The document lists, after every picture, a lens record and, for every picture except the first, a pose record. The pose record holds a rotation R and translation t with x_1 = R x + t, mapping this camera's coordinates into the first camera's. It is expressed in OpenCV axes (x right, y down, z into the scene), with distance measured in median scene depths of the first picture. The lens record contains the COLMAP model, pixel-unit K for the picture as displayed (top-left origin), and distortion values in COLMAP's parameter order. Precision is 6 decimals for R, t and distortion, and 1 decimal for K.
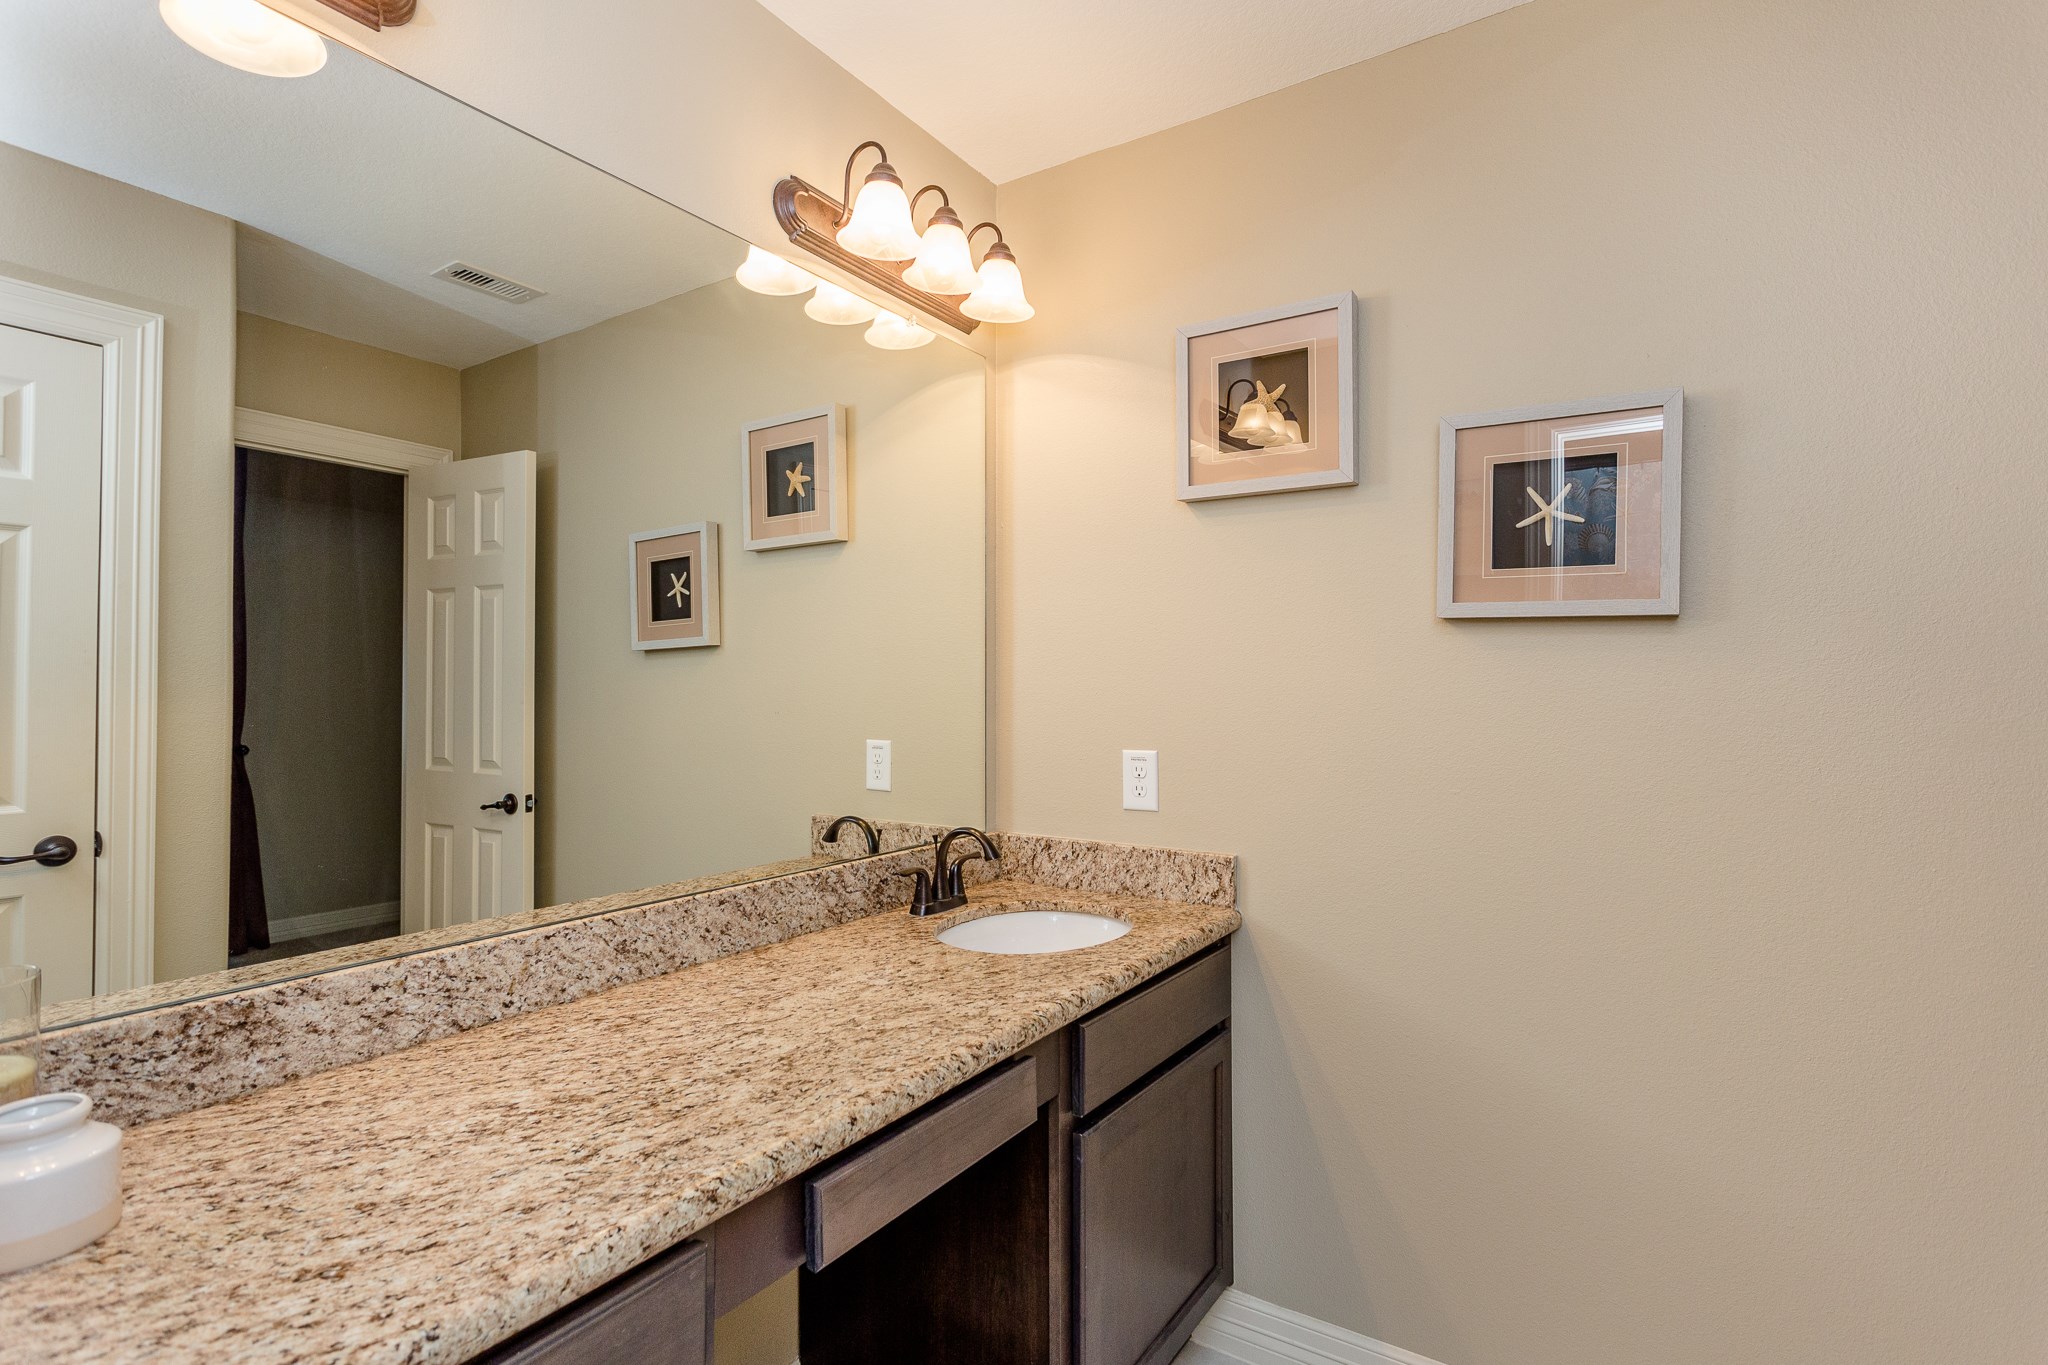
lens RADIAL K [[979.5, 0, 1022.5], [0, 979.5, 677.3], [0, 0, 1]] dist [-0.003244, -0.000616]
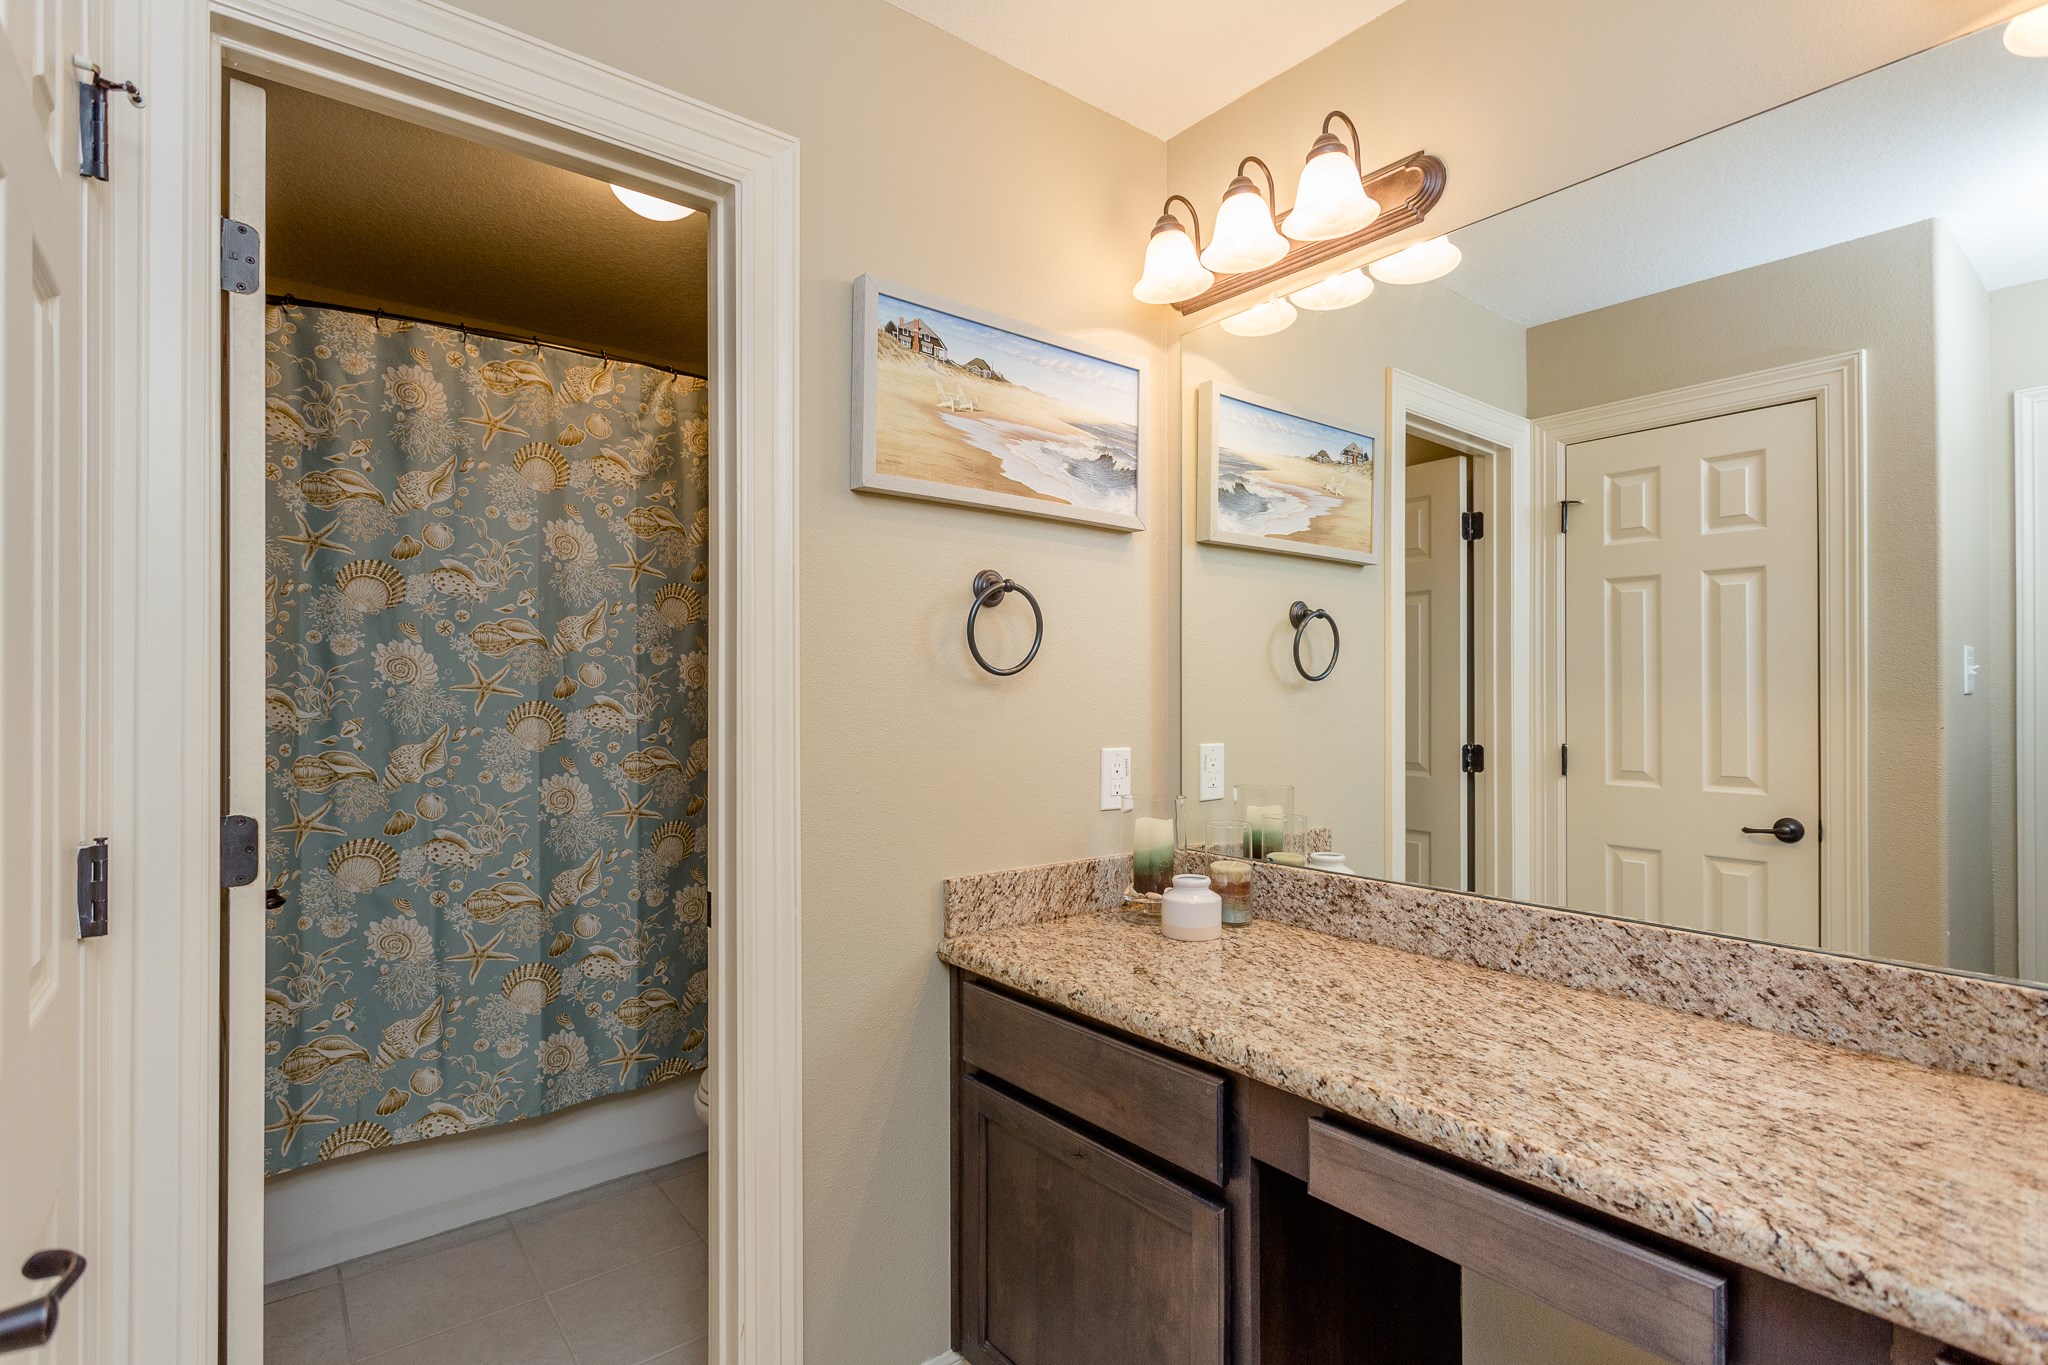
lens RADIAL K [[979.5, 0, 1022.5], [0, 979.5, 691.0], [0, 0, 1]] dist [-0.003244, -0.000616]
pose [[-0.310775, -0.005313, -0.950469, 0.803576], [0.007874, 0.999936, -0.008164, 0.014861], [0.950451, -0.010022, -0.310713, 0.839187]]
